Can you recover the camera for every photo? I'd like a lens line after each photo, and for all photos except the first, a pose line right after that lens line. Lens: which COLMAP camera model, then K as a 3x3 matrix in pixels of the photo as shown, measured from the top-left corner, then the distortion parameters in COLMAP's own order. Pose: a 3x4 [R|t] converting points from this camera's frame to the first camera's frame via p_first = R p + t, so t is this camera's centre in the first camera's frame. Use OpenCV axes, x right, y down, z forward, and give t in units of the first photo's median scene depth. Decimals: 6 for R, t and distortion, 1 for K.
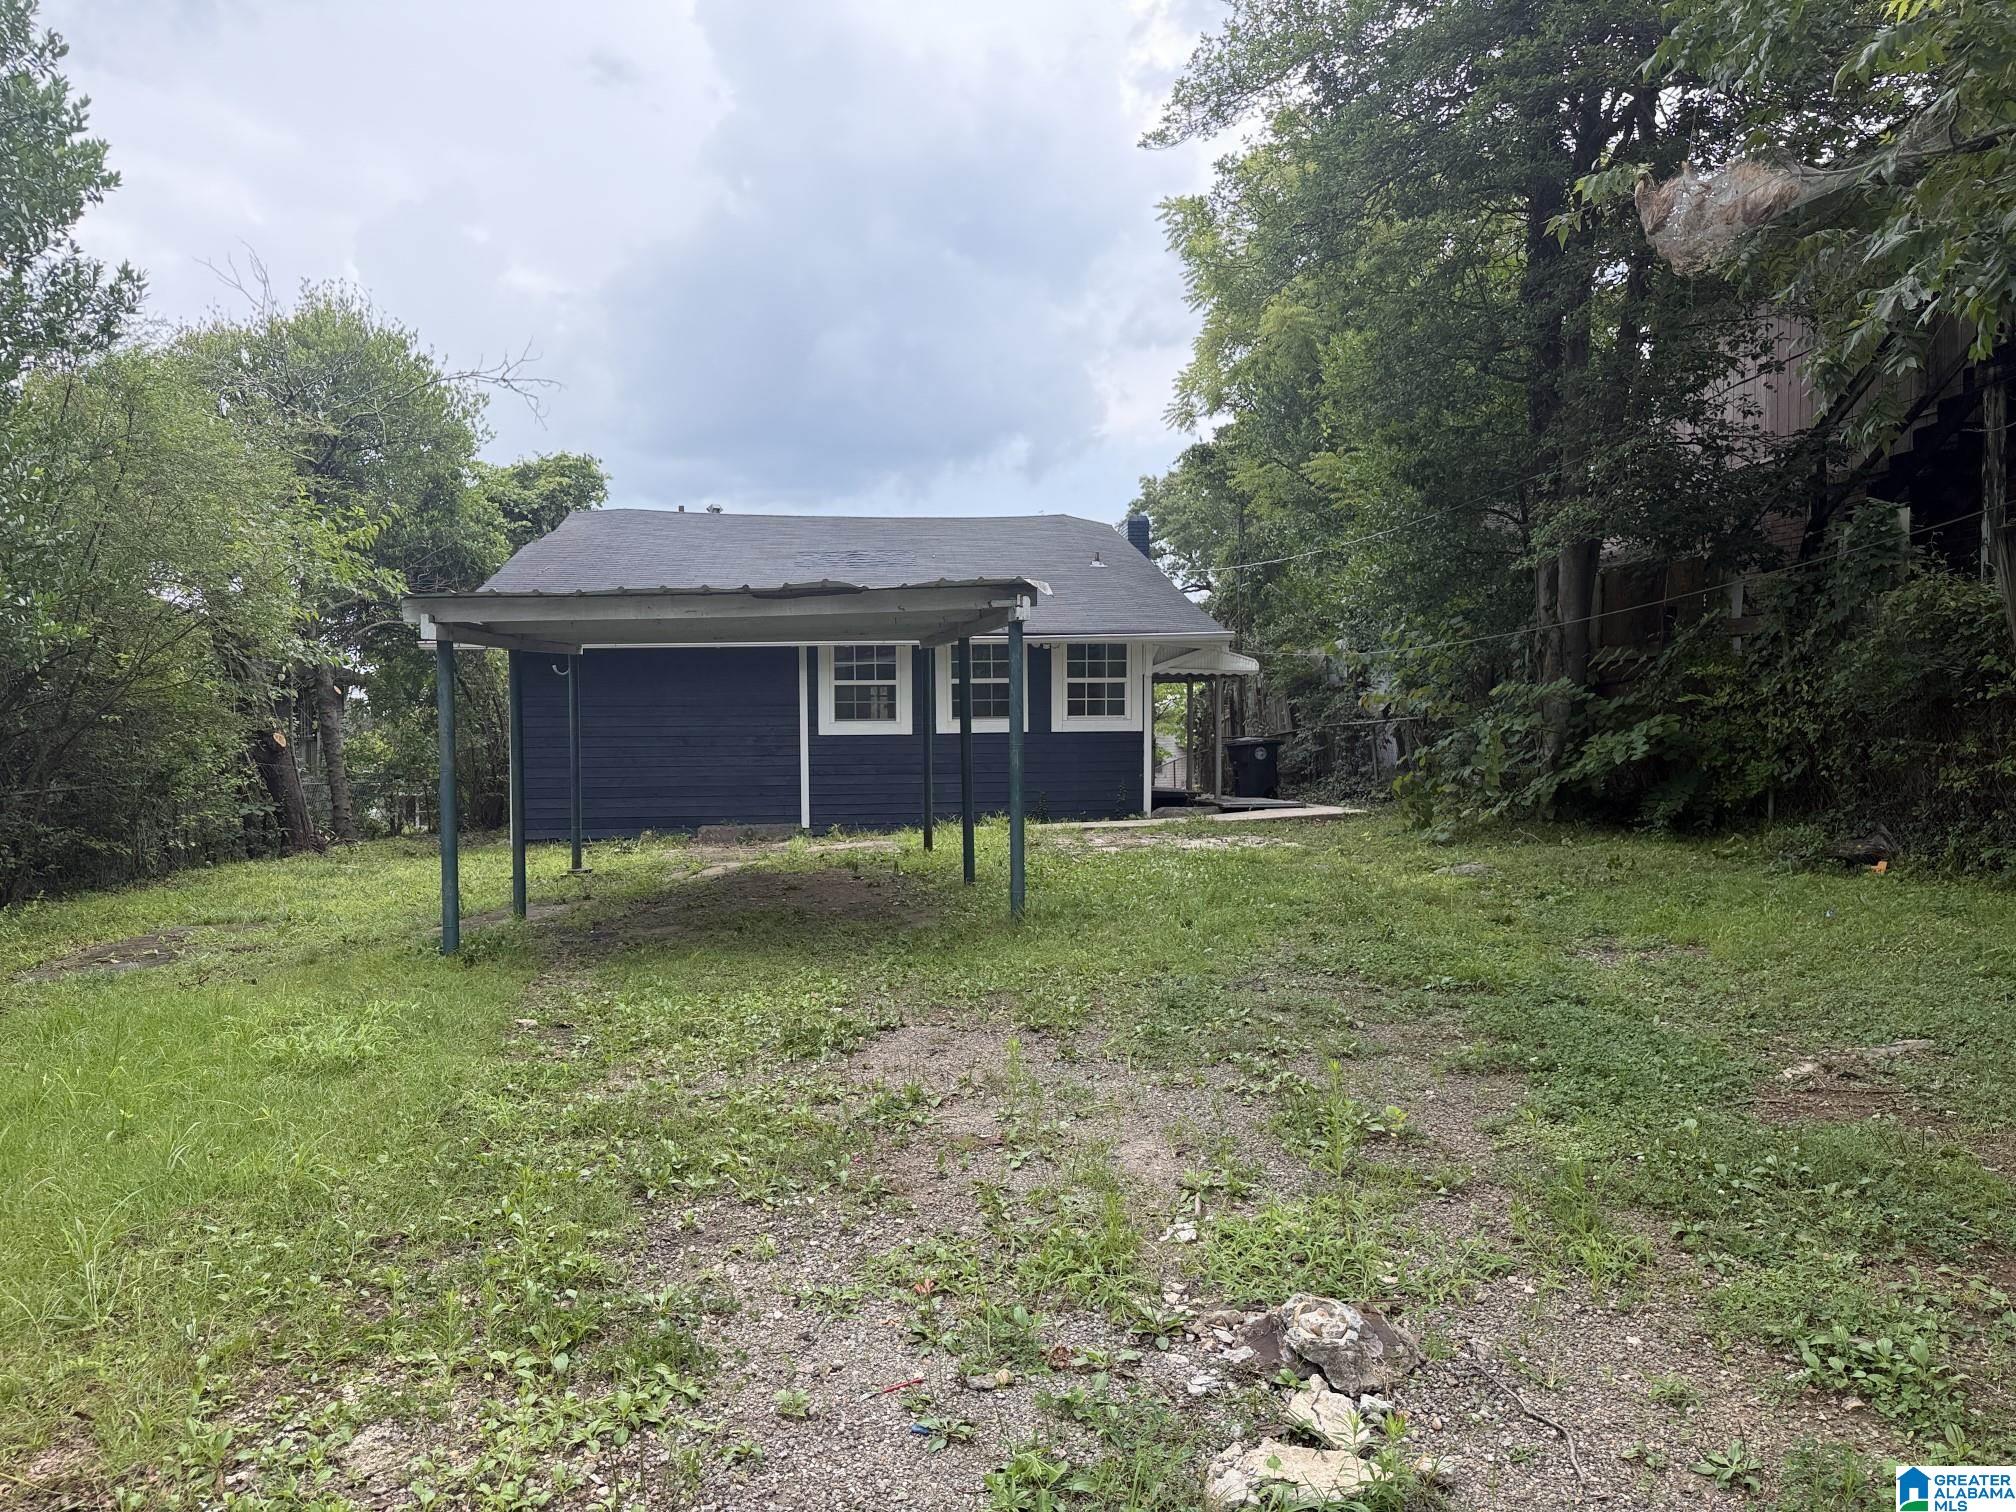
lens RADIAL K [[1400.9, 0, 1008.0], [0, 1400.9, 756.0], [0, 0, 1]] dist [0.118991, -0.167815]
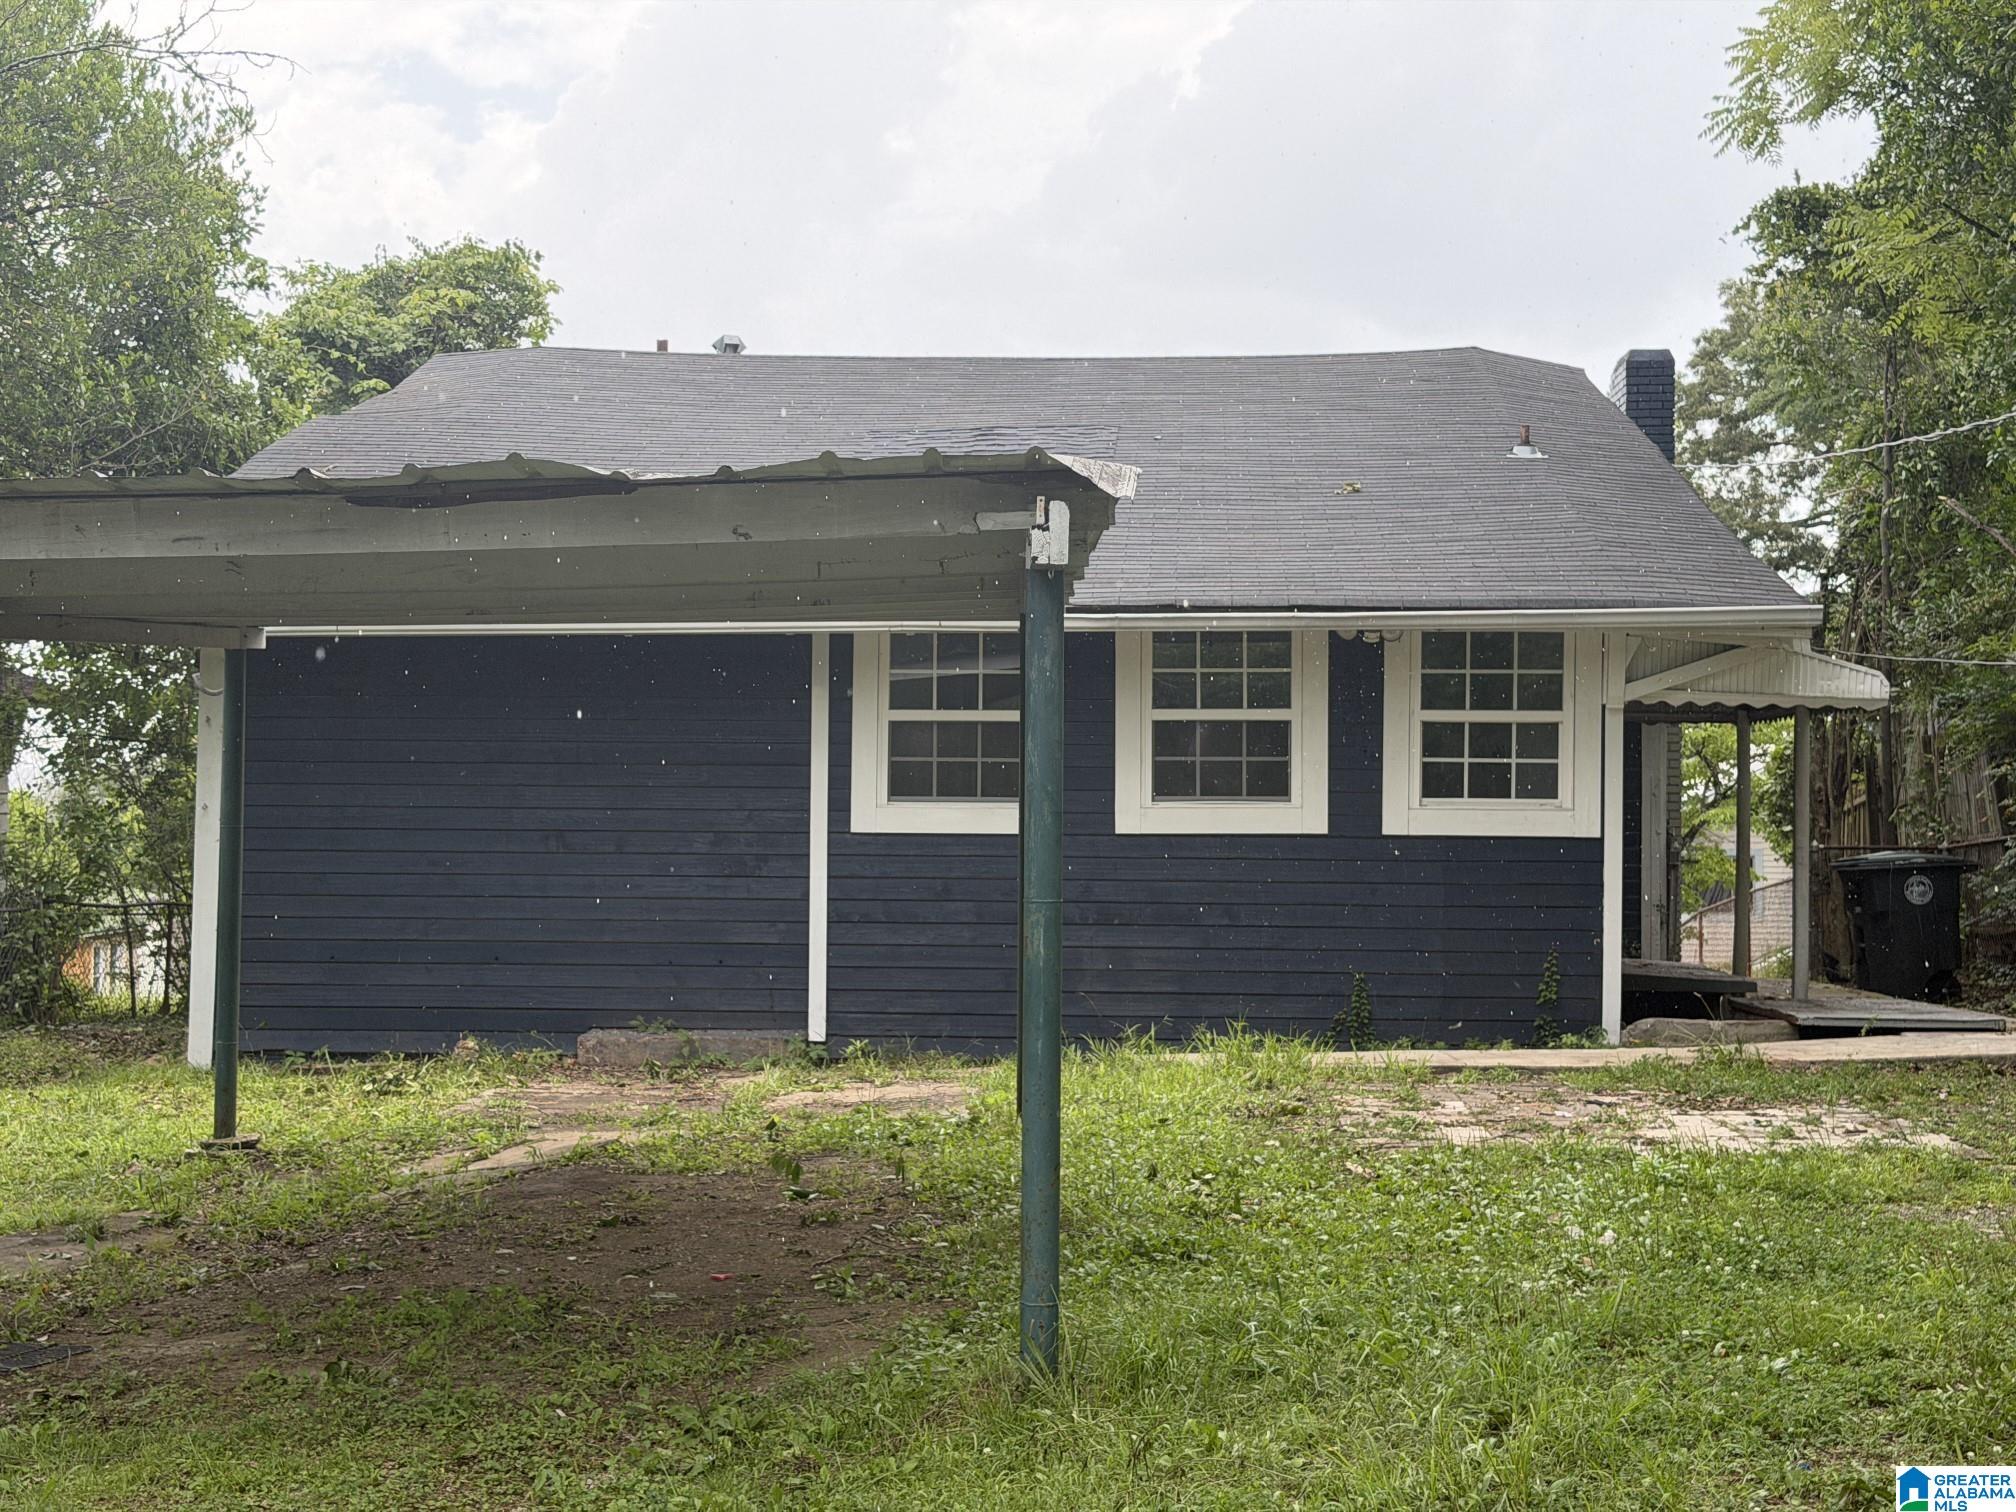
lens RADIAL K [[2810.2, 0, 1007.4], [0, 2810.2, 712.7], [0, 0, 1]] dist [0.134688, -0.021951]
pose [[0.987127, 0.011787, -0.159505, 0.054446], [-0.019839, 0.998603, -0.048984, -0.009803], [0.158704, 0.051517, 0.985981, 0.123038]]
